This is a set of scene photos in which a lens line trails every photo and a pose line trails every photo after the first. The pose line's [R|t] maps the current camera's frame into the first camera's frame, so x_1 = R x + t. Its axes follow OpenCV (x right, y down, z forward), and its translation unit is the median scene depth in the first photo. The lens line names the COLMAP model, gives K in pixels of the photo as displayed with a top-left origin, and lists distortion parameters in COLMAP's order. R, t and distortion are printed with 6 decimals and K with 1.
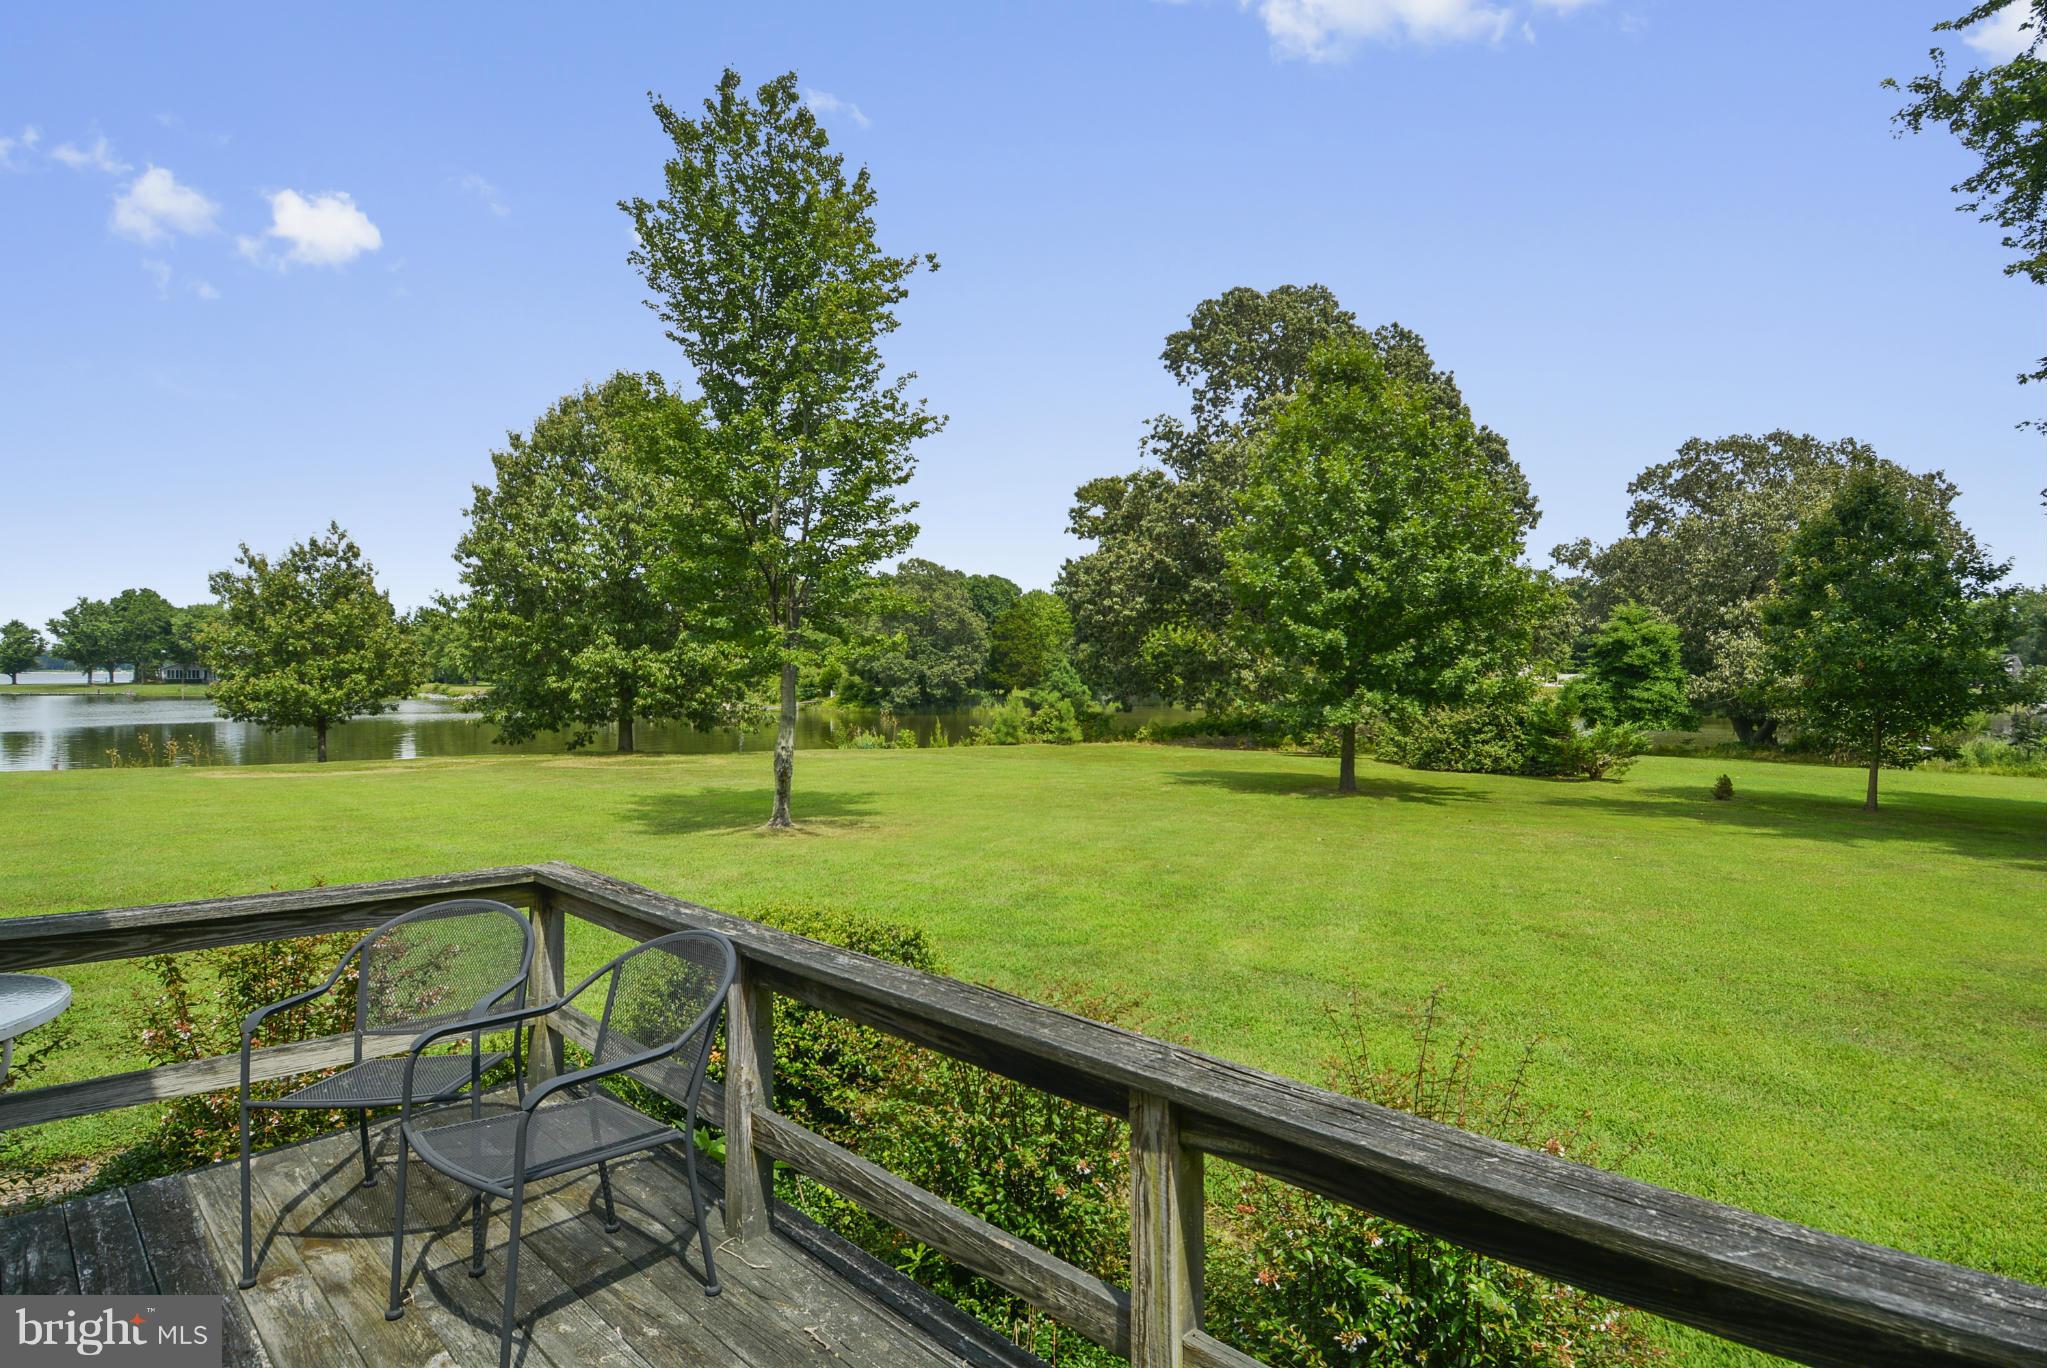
lens RADIAL K [[1045.0, 0, 1033.0], [0, 1045.0, 683.2], [0, 0, 1]] dist [-0.012828, -0.004766]
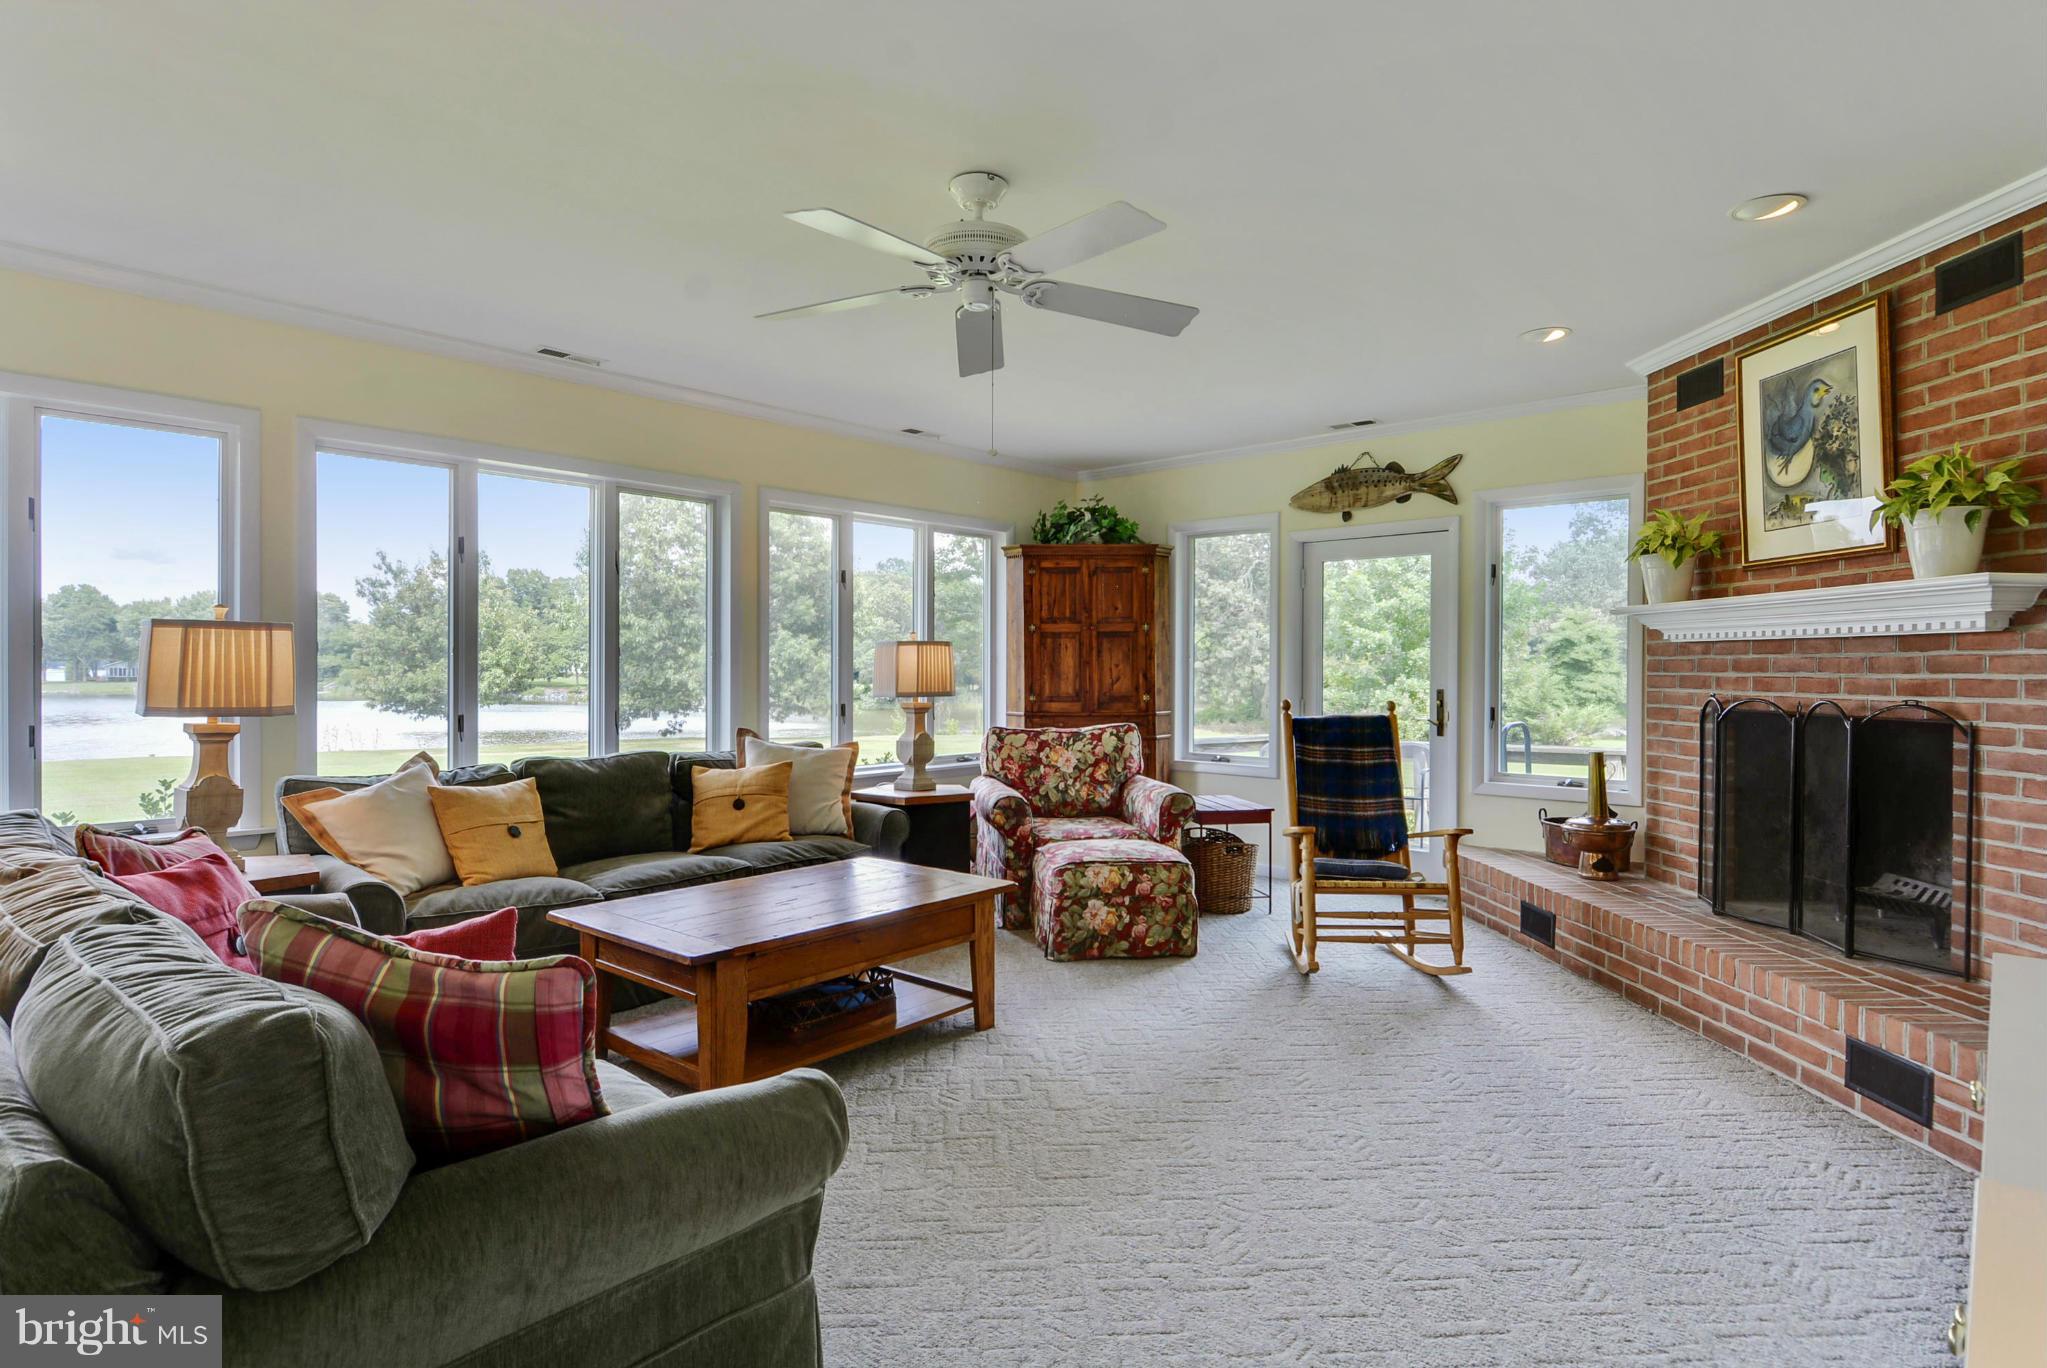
lens RADIAL K [[1045.0, 0, 1032.8], [0, 1045.0, 688.8], [0, 0, 1]] dist [-0.012828, -0.004766]
pose [[0.998315, -0.002829, 0.057959, -0.088166], [0.002343, 0.999962, 0.008450, 0.003222], [-0.057980, -0.008300, 0.998283, -0.105905]]
